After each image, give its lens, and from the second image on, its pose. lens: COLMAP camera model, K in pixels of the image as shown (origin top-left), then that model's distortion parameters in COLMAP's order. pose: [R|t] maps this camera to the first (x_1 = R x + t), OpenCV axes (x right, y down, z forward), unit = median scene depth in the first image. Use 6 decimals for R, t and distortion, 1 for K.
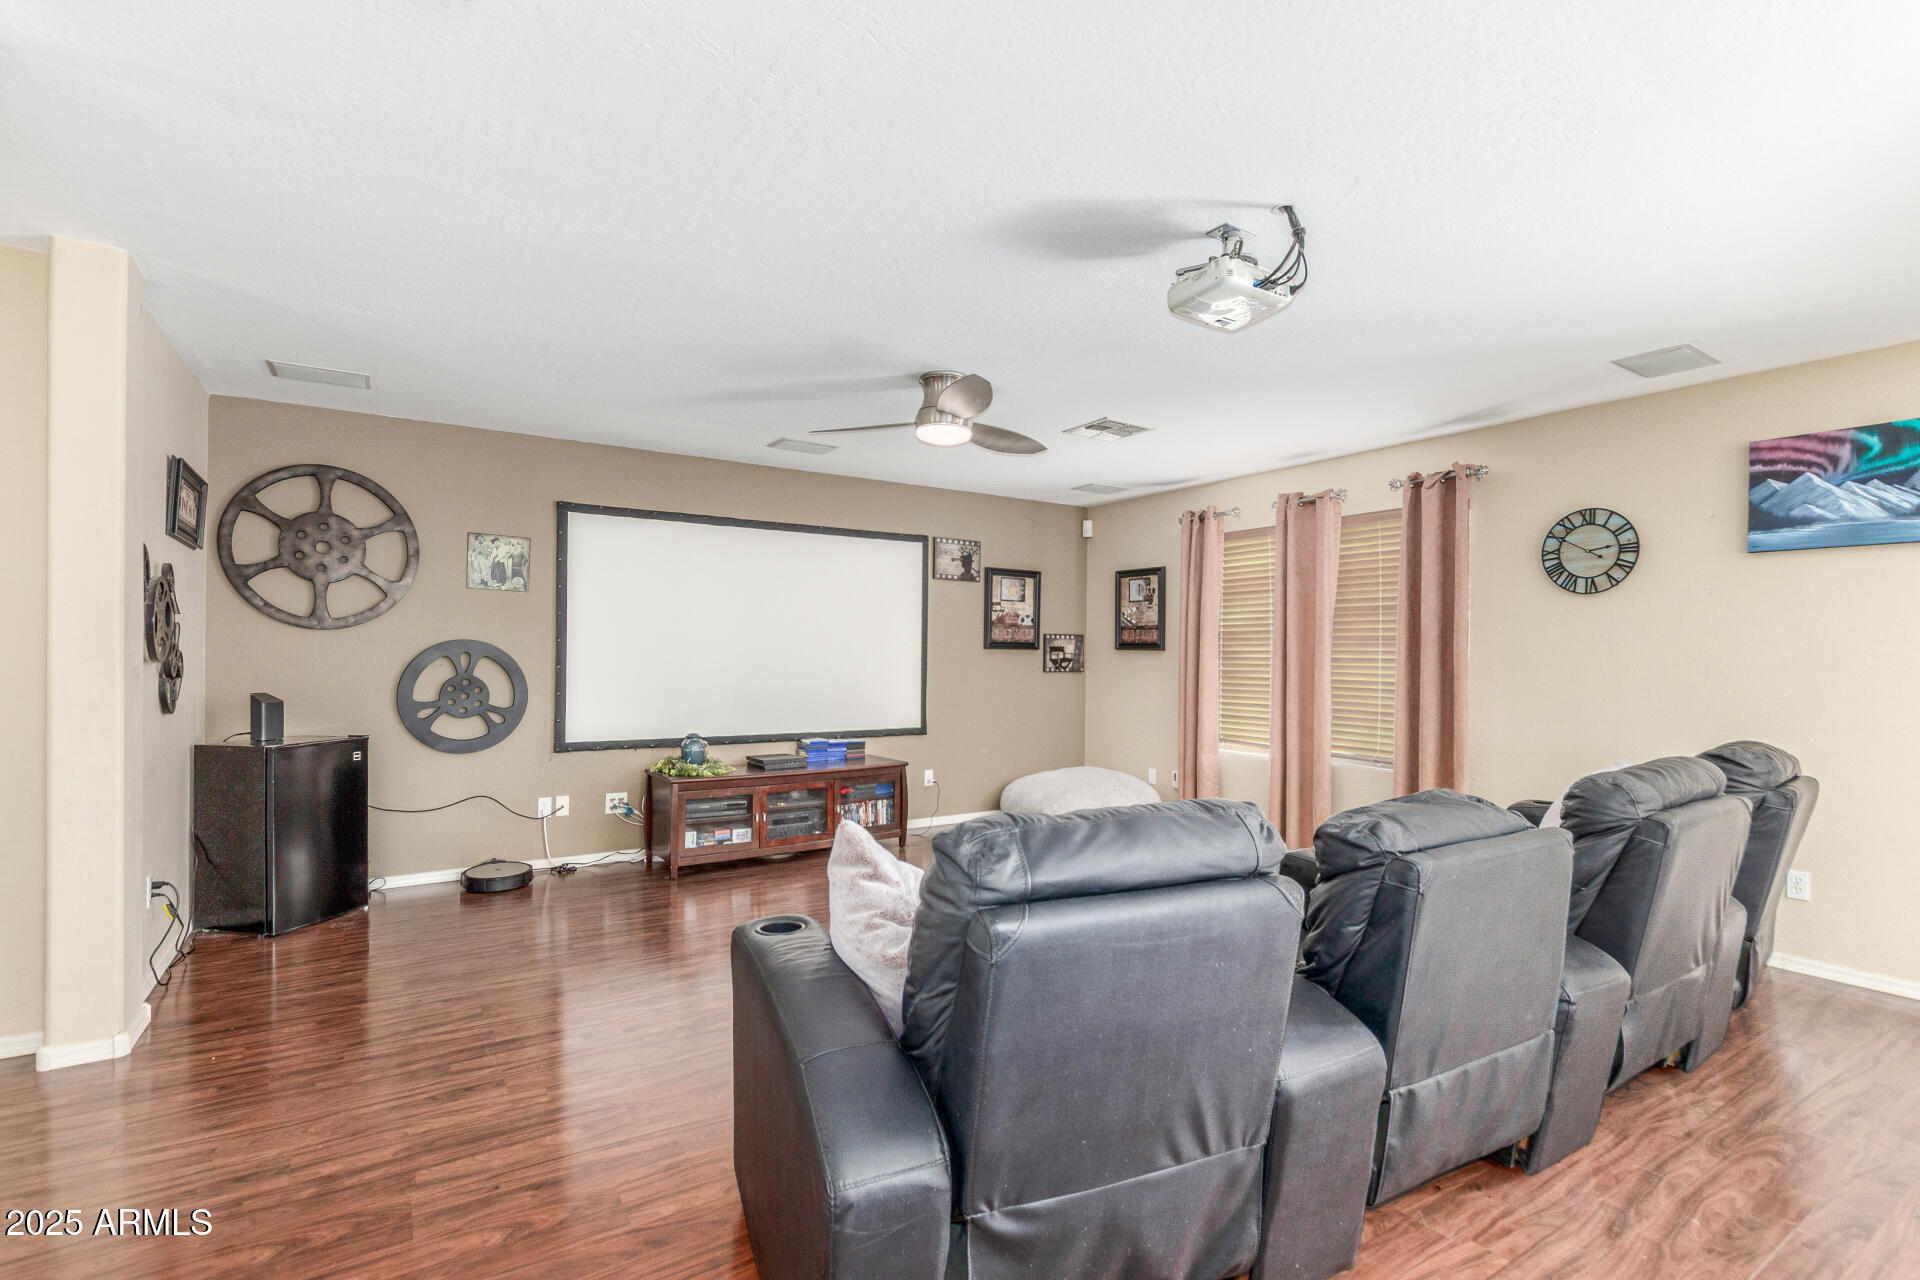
lens RADIAL K [[888.0, 0, 957.1], [0, 888.0, 647.6], [0, 0, 1]] dist [0.003260, -0.000261]
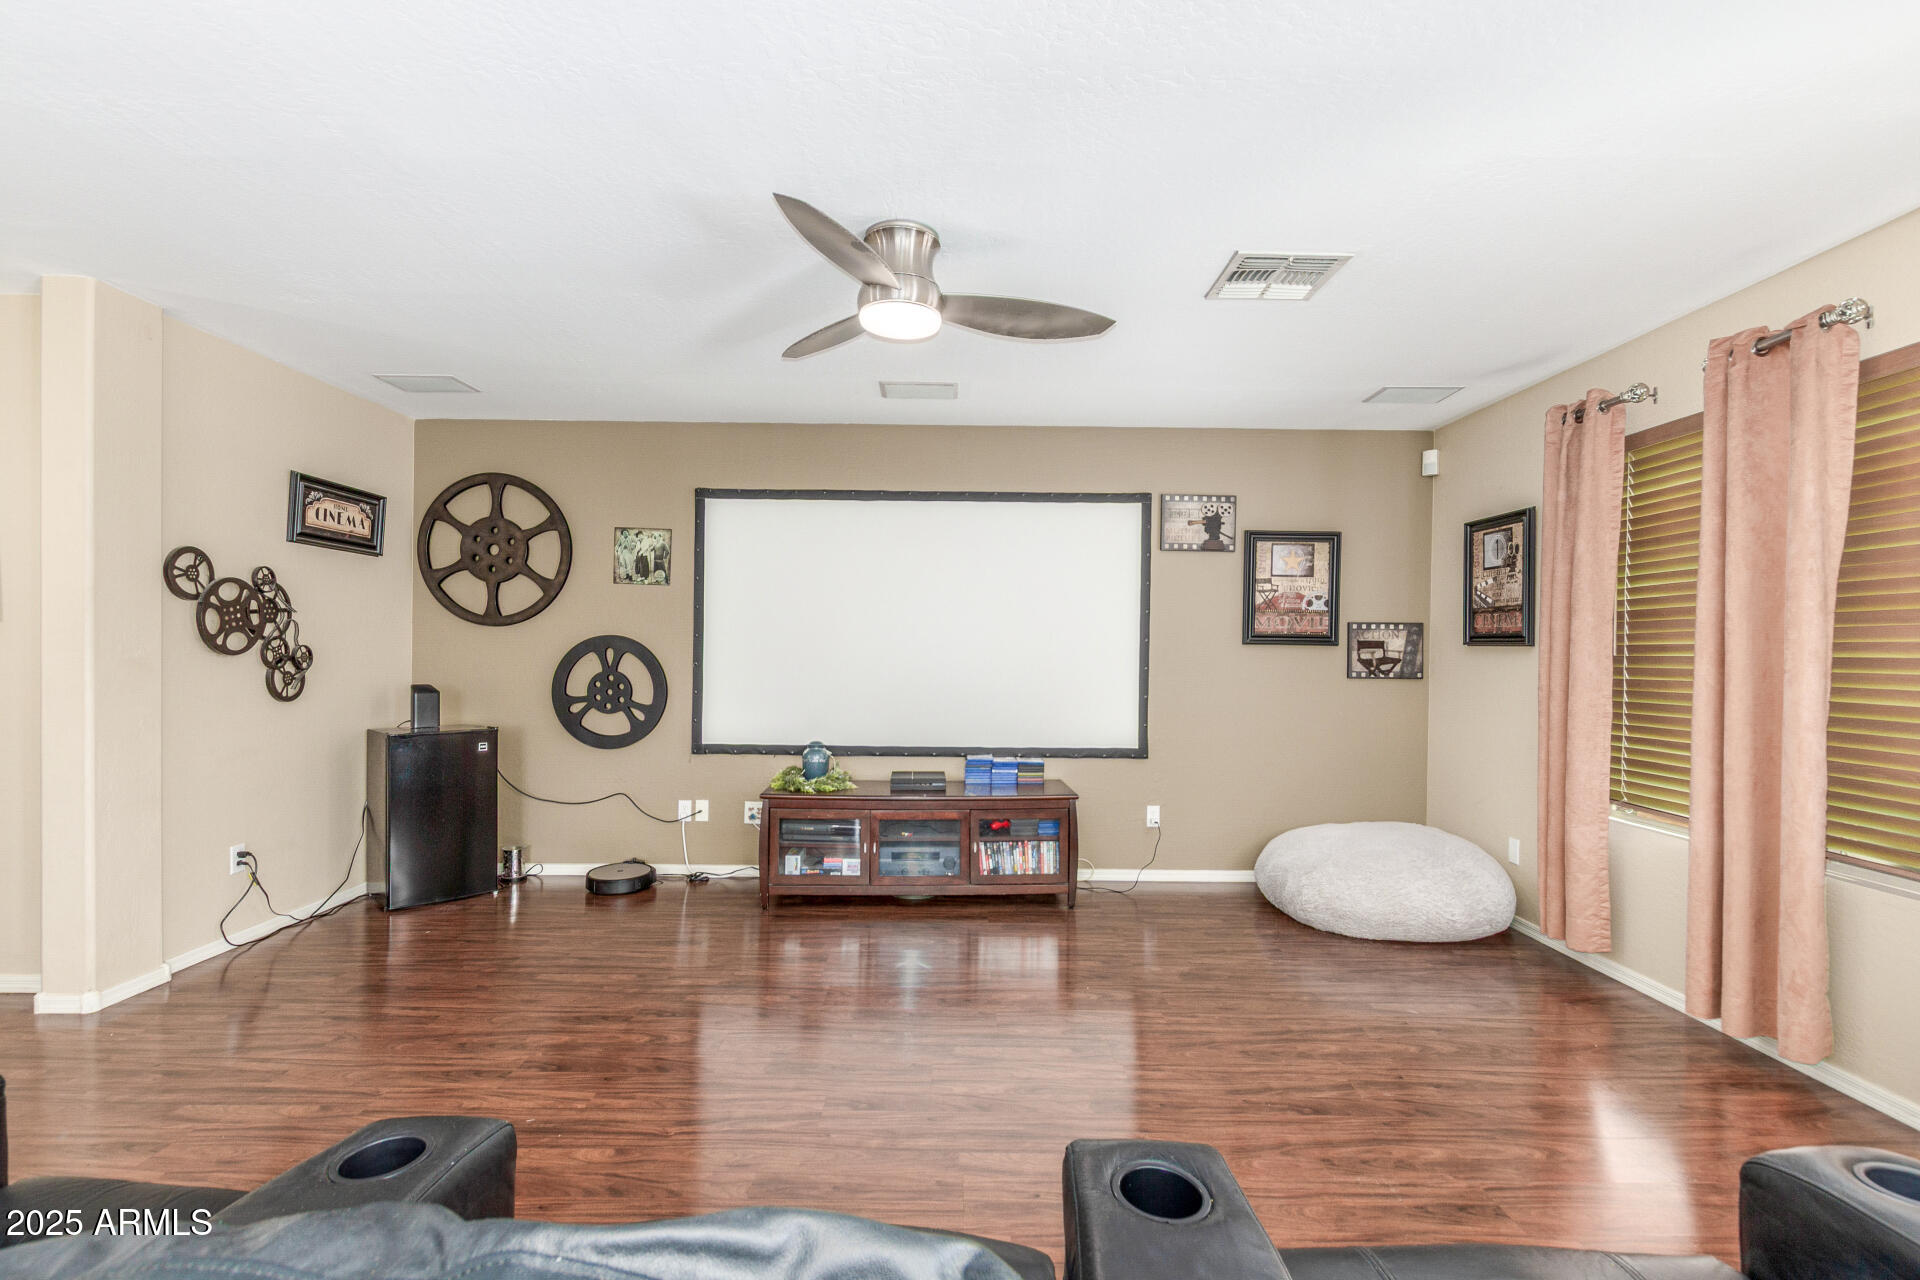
lens RADIAL K [[888.0, 0, 958.4], [0, 888.0, 647.7], [0, 0, 1]] dist [0.003260, -0.000261]
pose [[0.839090, -0.001042, -0.543992, 0.291463], [0.000568, 0.999999, -0.001039, 0.006173], [0.543993, 0.000563, 0.839090, 0.346745]]
